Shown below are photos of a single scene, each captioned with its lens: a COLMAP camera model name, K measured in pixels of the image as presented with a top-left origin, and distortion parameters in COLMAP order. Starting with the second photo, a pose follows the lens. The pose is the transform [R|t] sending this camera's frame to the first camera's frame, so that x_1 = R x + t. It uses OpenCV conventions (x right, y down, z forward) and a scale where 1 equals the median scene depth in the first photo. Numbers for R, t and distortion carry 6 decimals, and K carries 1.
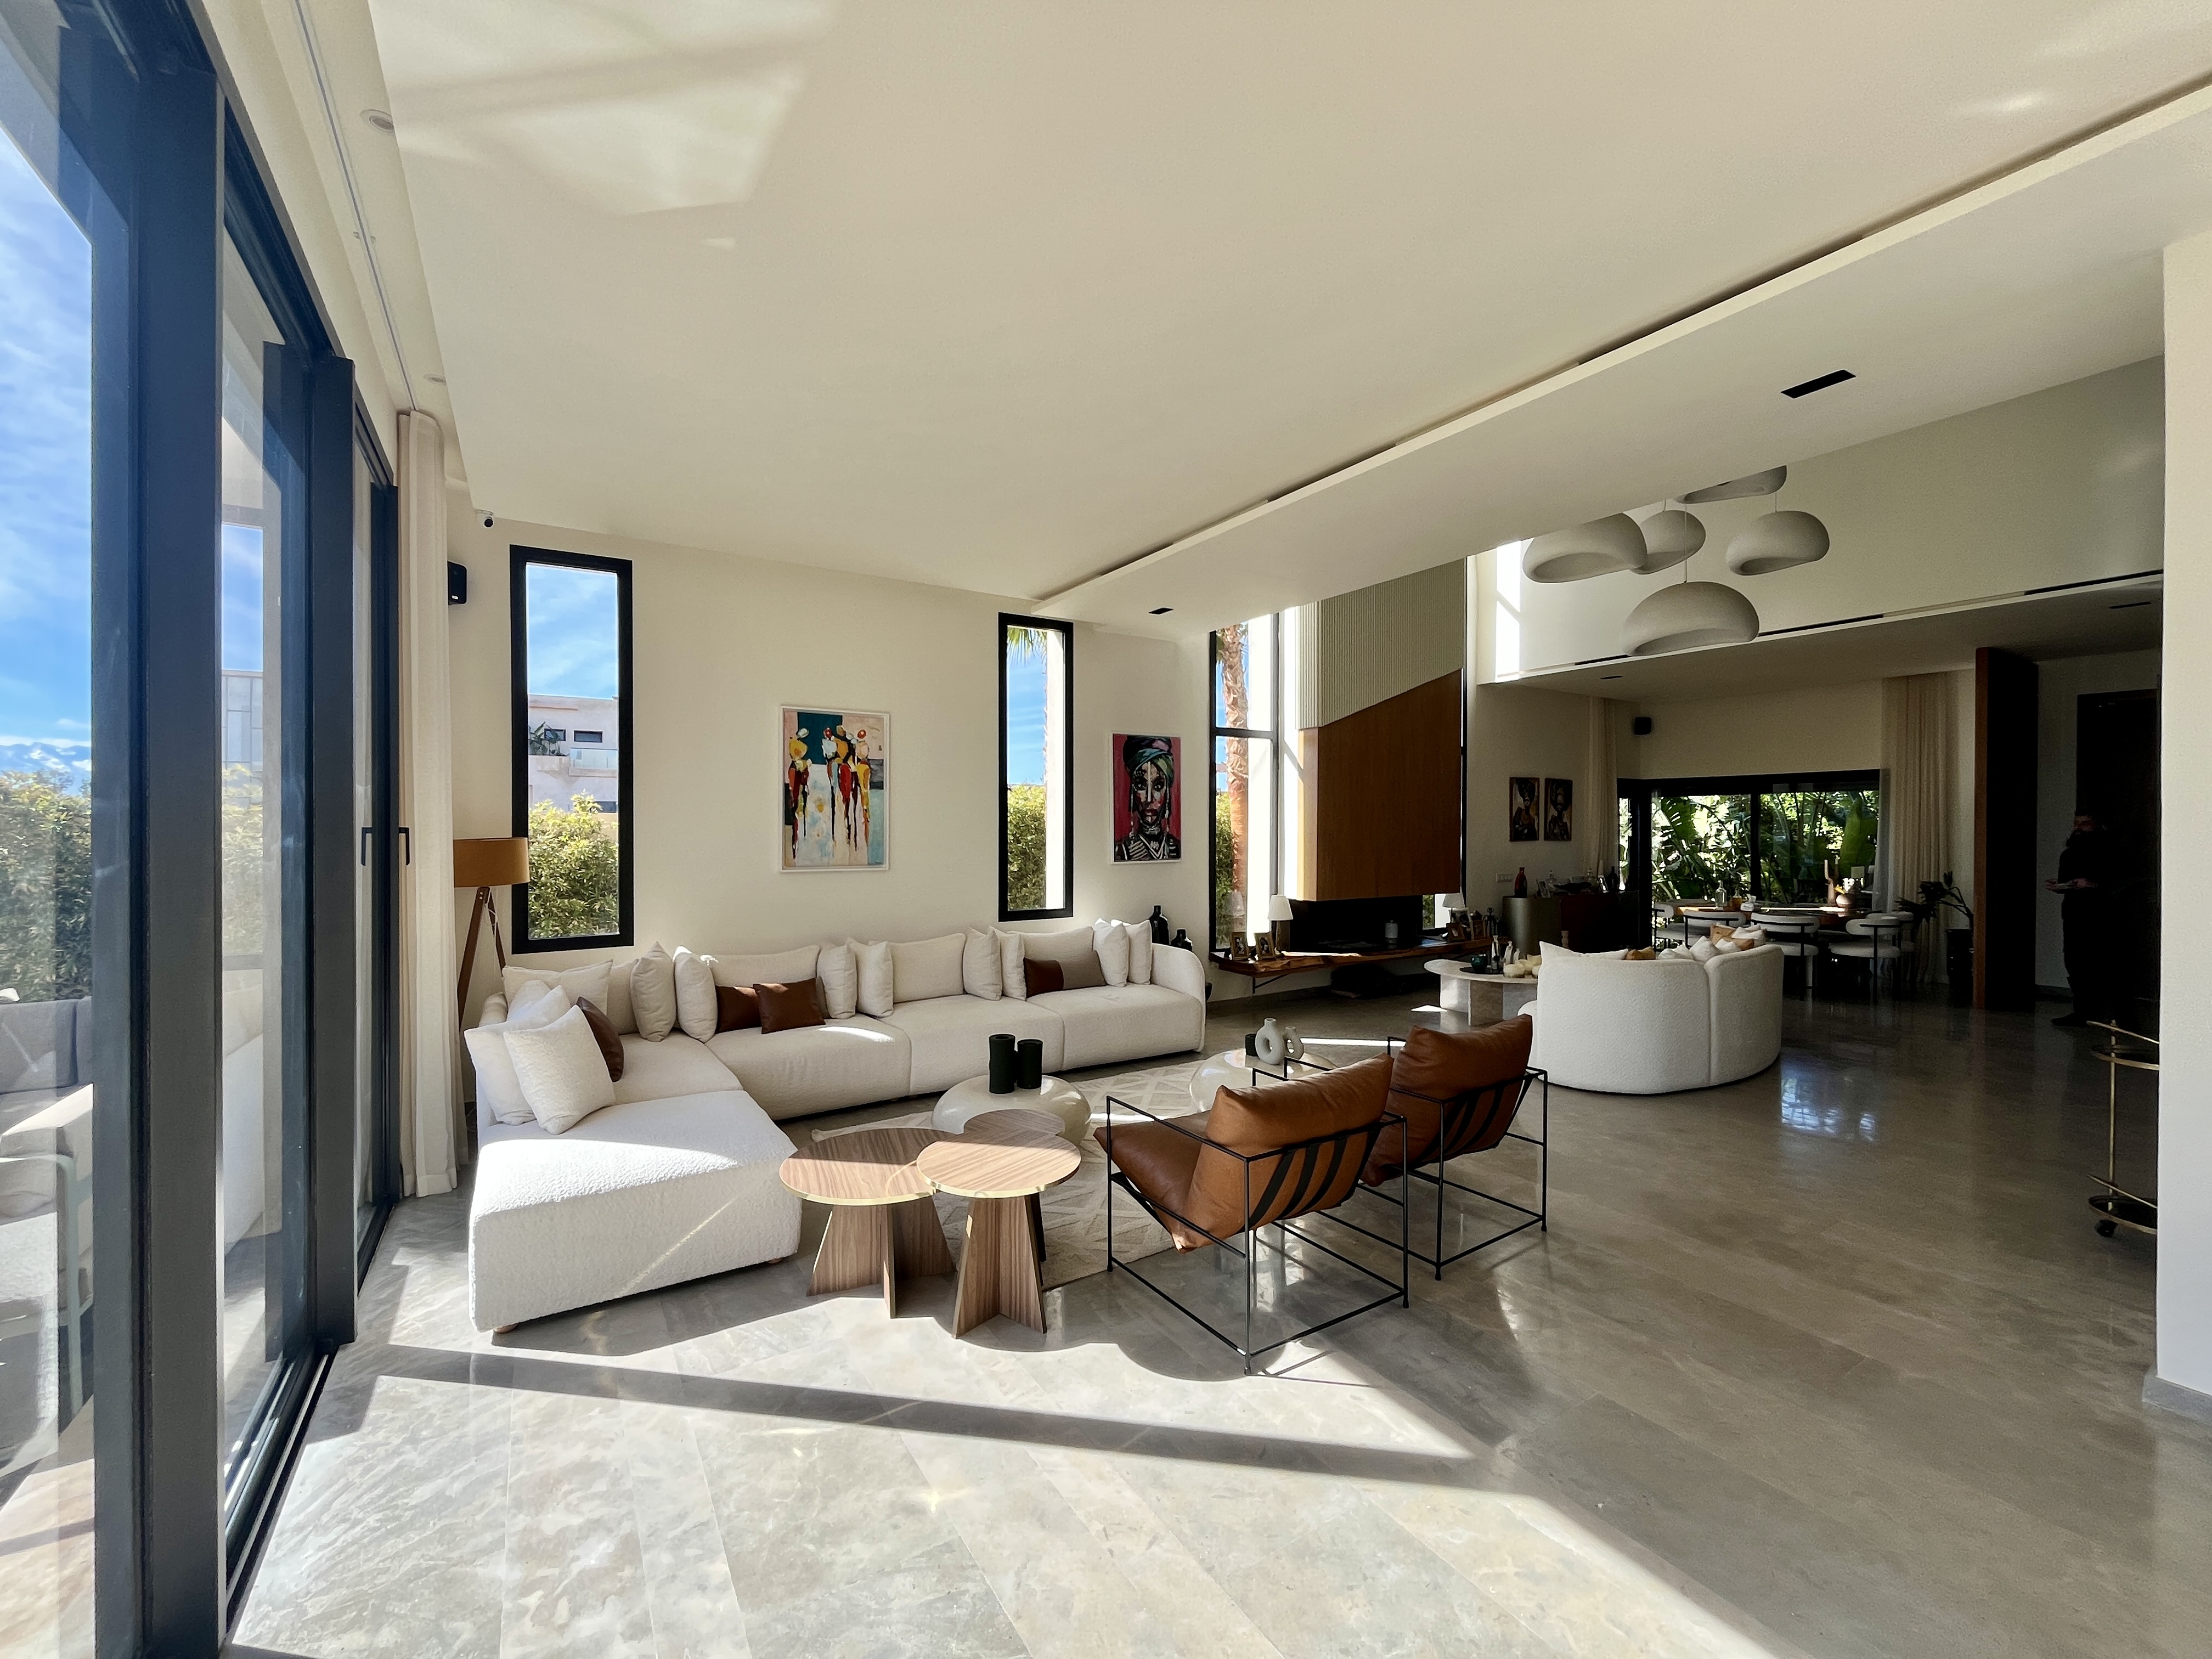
lens RADIAL K [[898.2, 0, 1109.1], [0, 898.2, 828.4], [0, 0, 1]] dist [-0.009800, -0.000052]
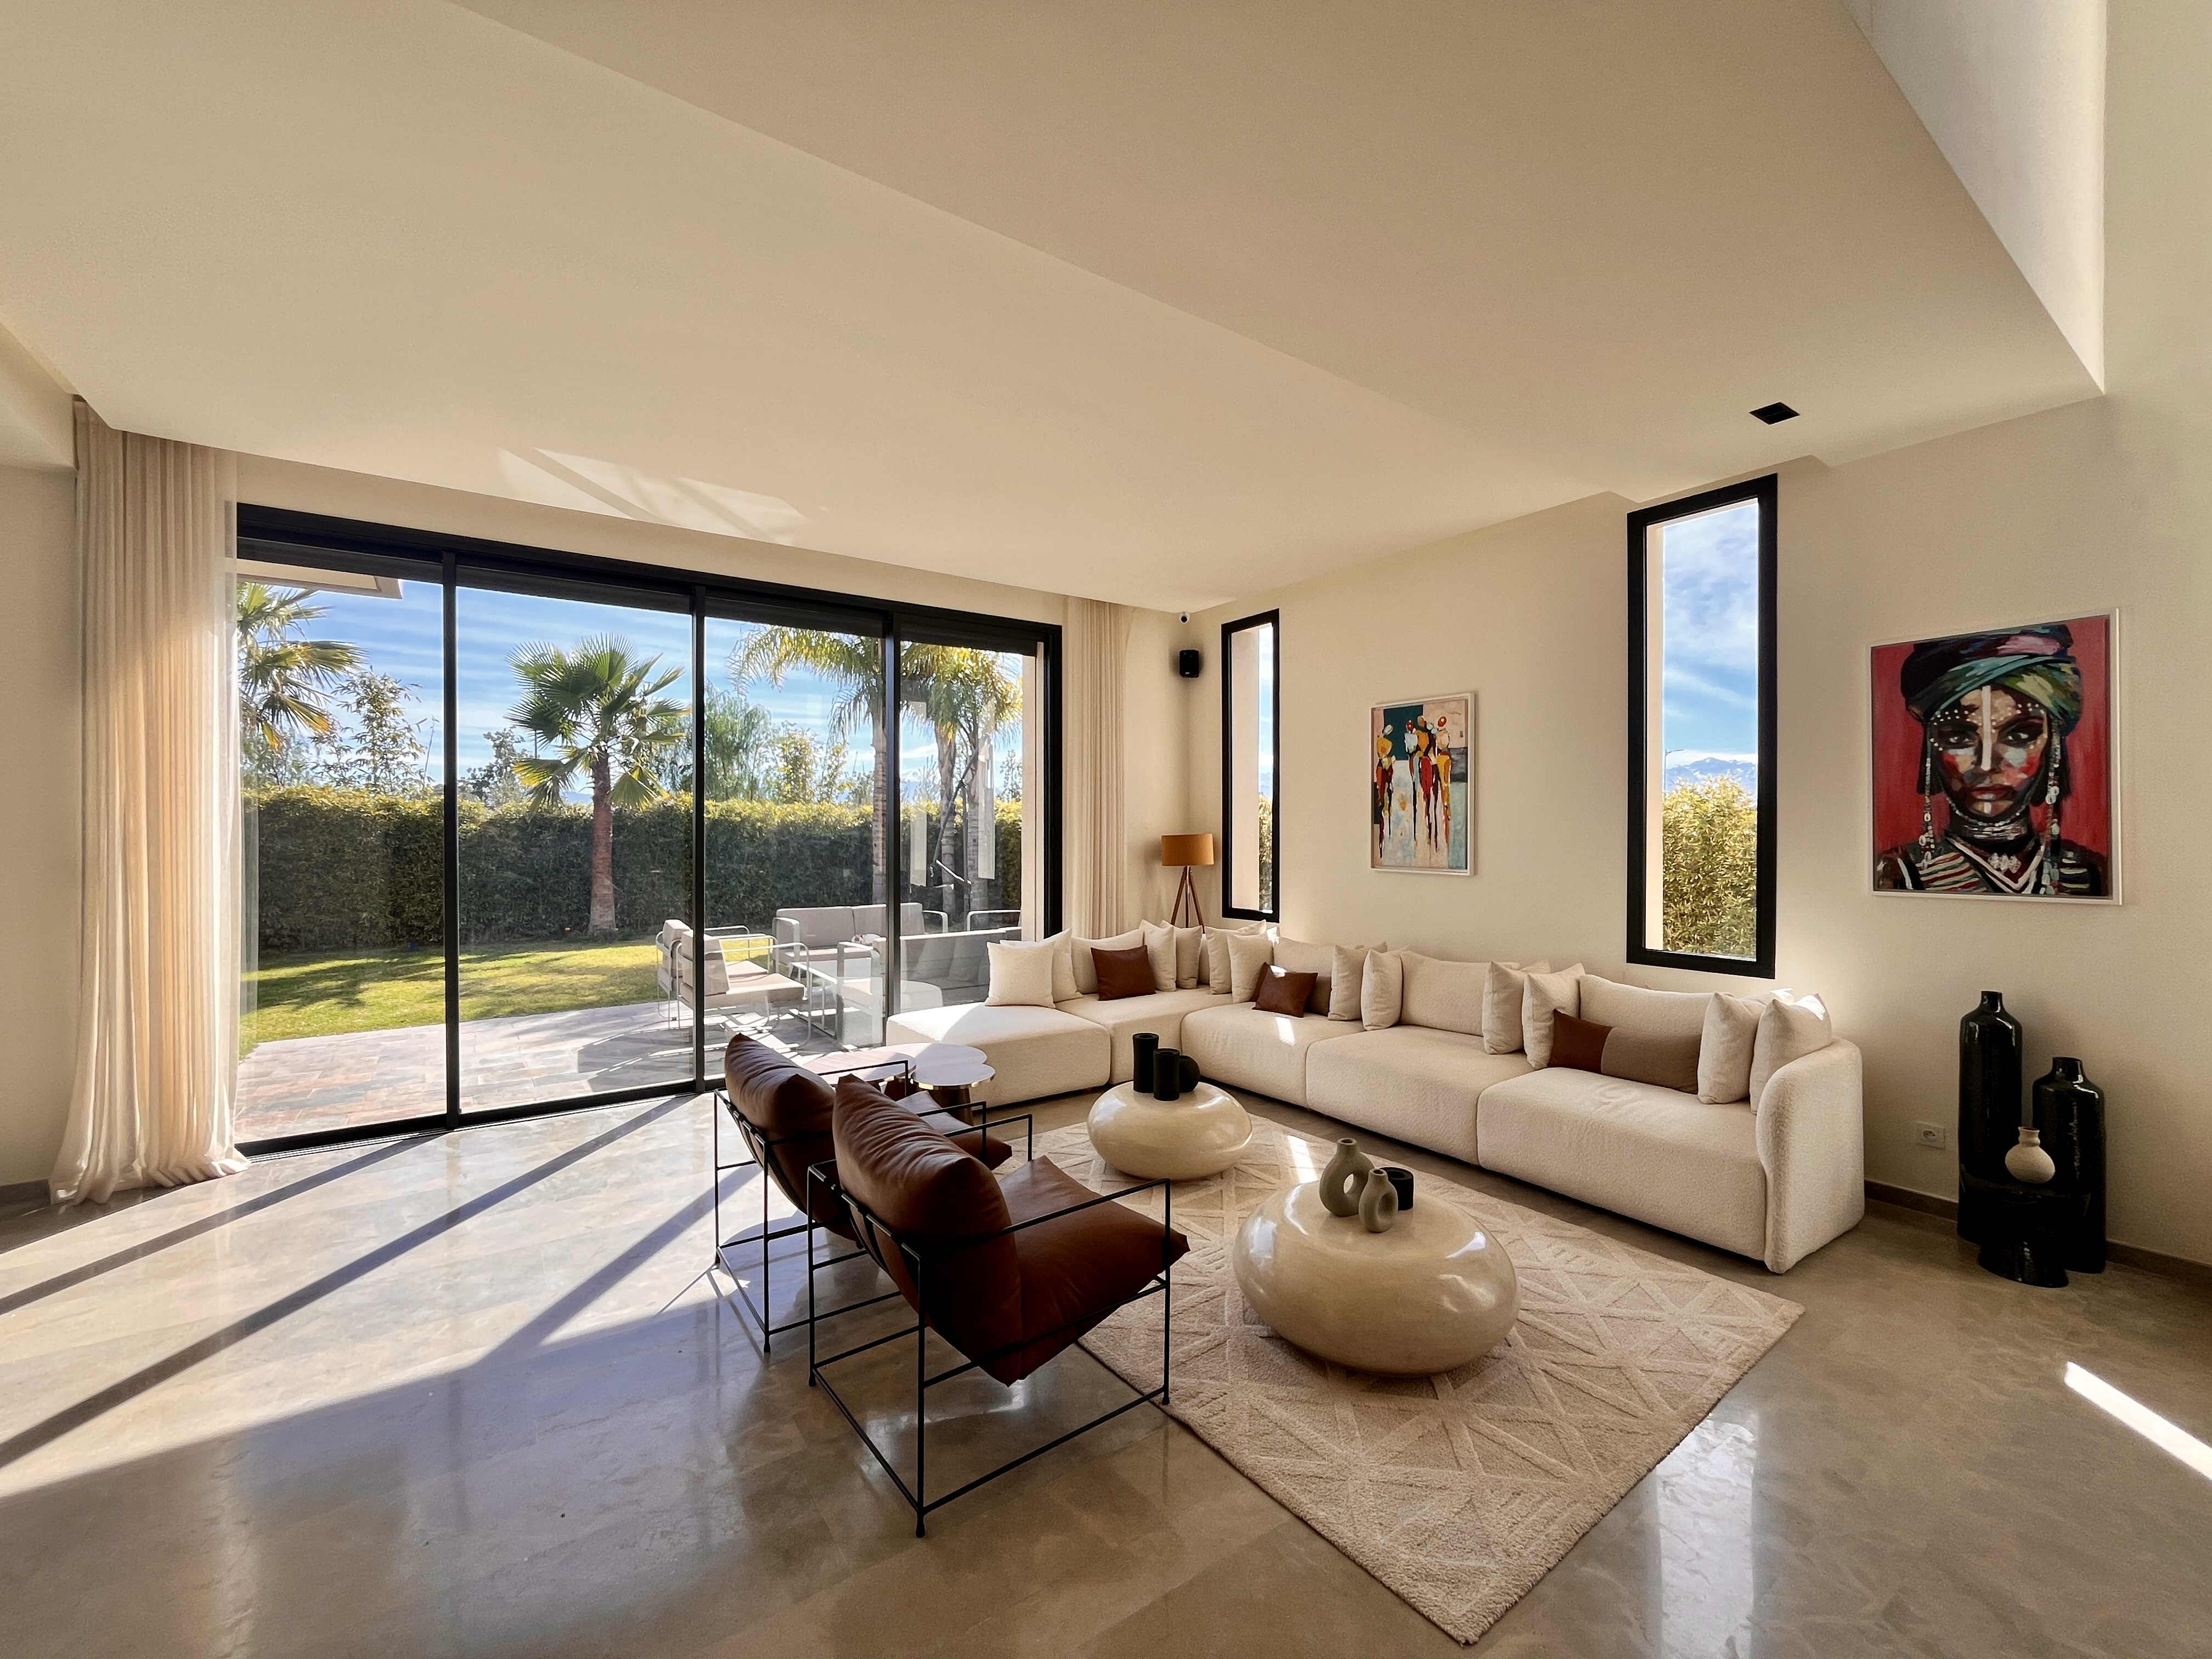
lens RADIAL K [[898.2, 0, 1102.3], [0, 898.2, 832.9], [0, 0, 1]] dist [-0.009800, -0.000052]
pose [[0.044061, 0.006618, -0.999007, 0.600149], [0.001337, 0.999977, 0.006684, -0.000866], [0.999028, -0.001630, 0.044051, 0.623594]]
